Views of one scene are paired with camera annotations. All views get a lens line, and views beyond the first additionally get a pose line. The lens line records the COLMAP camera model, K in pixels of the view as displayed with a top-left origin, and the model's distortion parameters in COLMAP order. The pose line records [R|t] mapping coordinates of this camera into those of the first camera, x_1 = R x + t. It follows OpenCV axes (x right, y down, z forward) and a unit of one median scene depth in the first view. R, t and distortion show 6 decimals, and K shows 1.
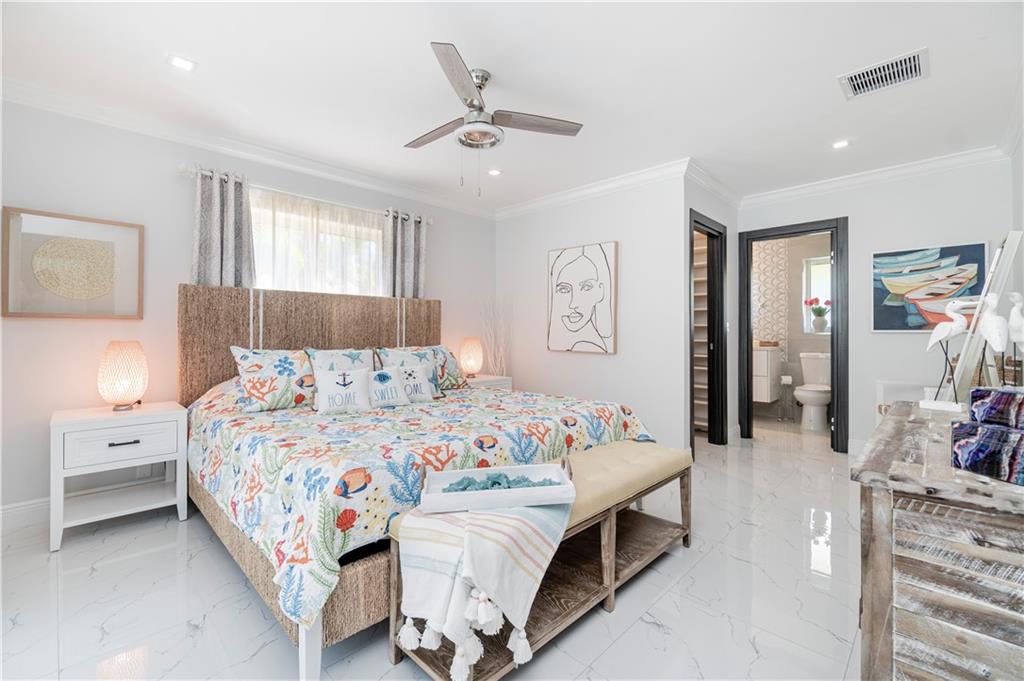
lens RADIAL K [[443.4, 0, 508.2], [0, 443.4, 334.1], [0, 0, 1]] dist [-0.003836, 0.000403]
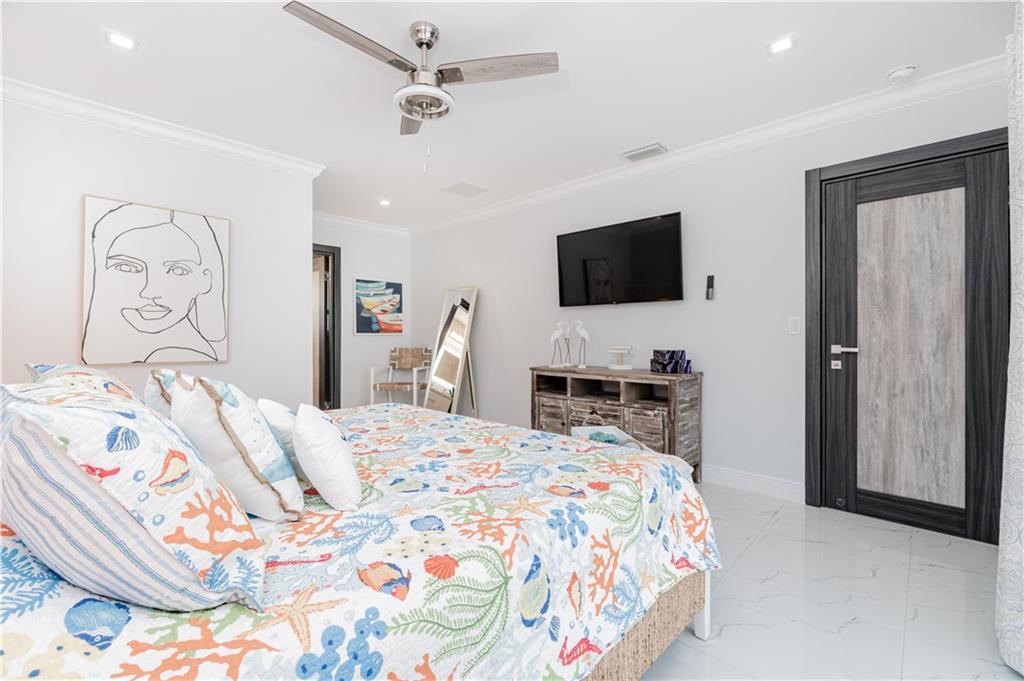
lens RADIAL K [[443.4, 0, 505.6], [0, 443.4, 339.2], [0, 0, 1]] dist [-0.003836, 0.000403]
pose [[0.002460, -0.008061, 0.999964, -0.519620], [0.002836, 0.999964, 0.008054, -0.000314], [-0.999993, 0.002816, 0.002482, 0.470512]]
